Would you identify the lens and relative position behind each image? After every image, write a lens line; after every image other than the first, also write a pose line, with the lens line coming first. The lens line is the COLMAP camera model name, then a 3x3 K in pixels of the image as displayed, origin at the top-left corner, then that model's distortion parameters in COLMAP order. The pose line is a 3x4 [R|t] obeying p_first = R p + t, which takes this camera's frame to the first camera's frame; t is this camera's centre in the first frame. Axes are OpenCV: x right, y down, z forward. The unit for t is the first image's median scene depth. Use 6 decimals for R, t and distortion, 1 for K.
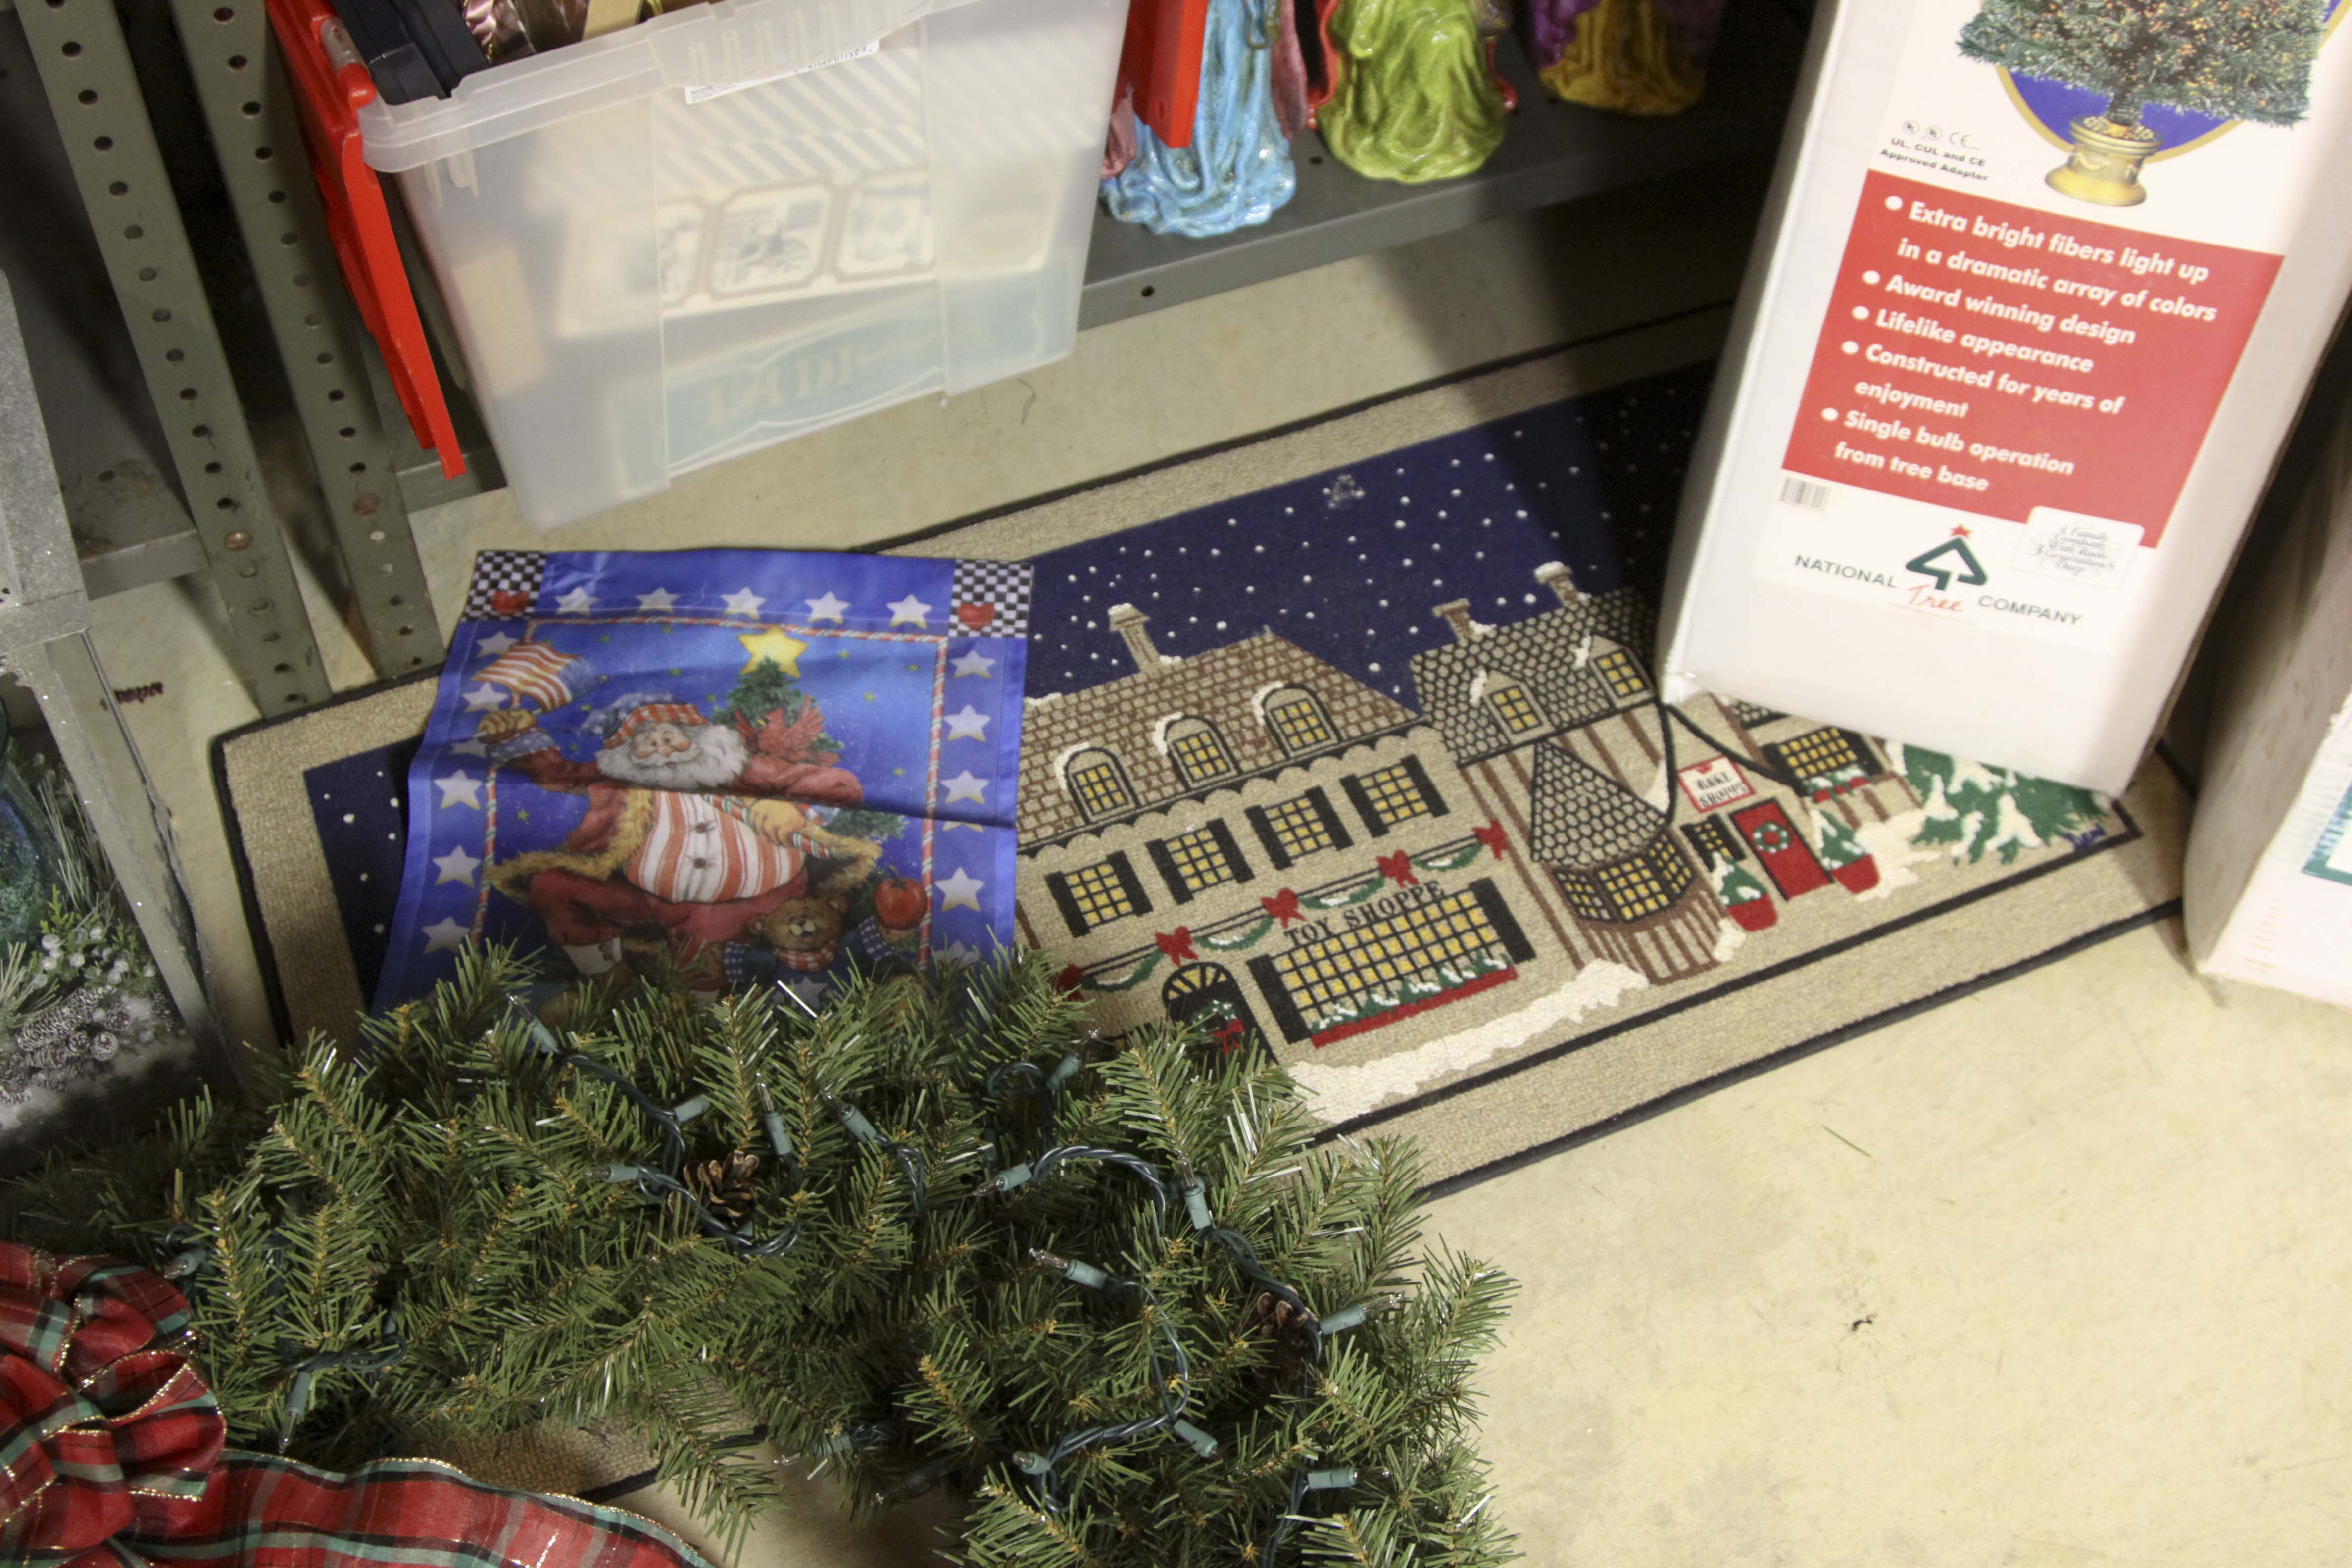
lens RADIAL K [[2834.6, 0, 1212.3], [0, 2834.6, 788.4], [0, 0, 1]] dist [-0.088668, 0.000000]
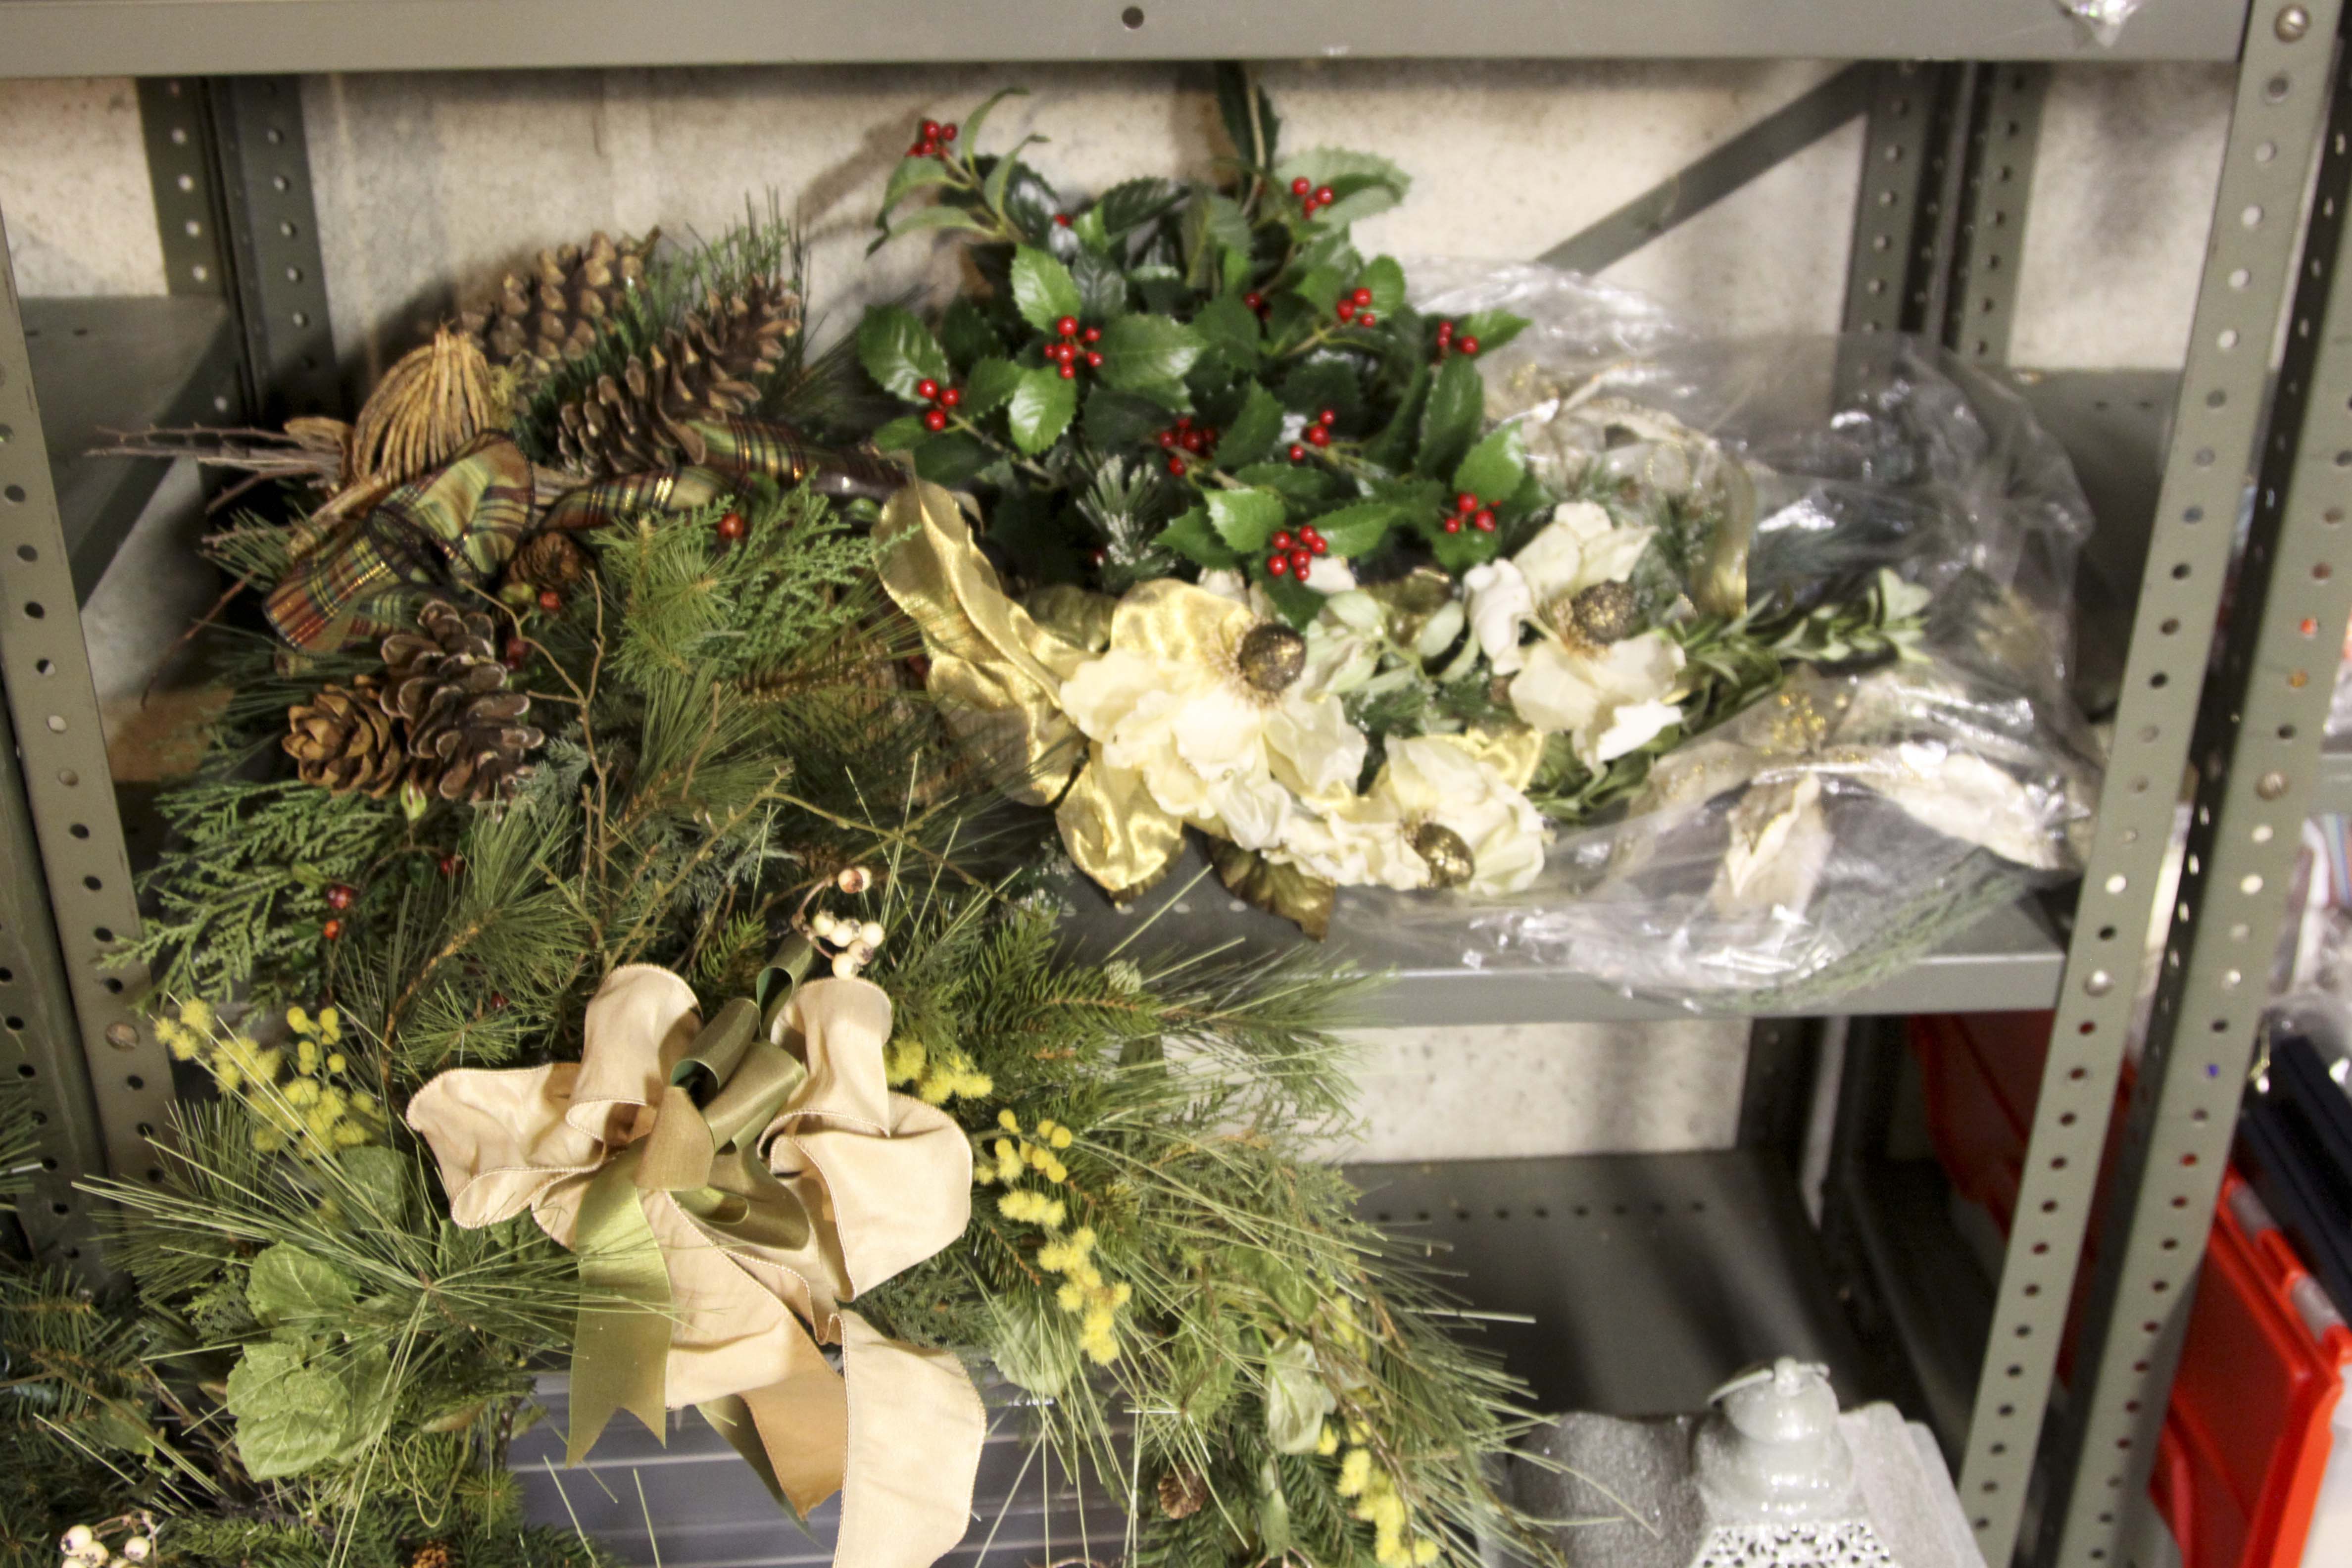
lens RADIAL K [[2834.6, 0, 1184.5], [0, 2834.6, 794.0], [0, 0, 1]] dist [-0.088668, 0.000000]
pose [[0.937132, 0.157166, -0.311579, -0.334832], [-0.264719, 0.901931, -0.341241, 0.035790], [0.227391, 0.402269, 0.886833, -0.122009]]
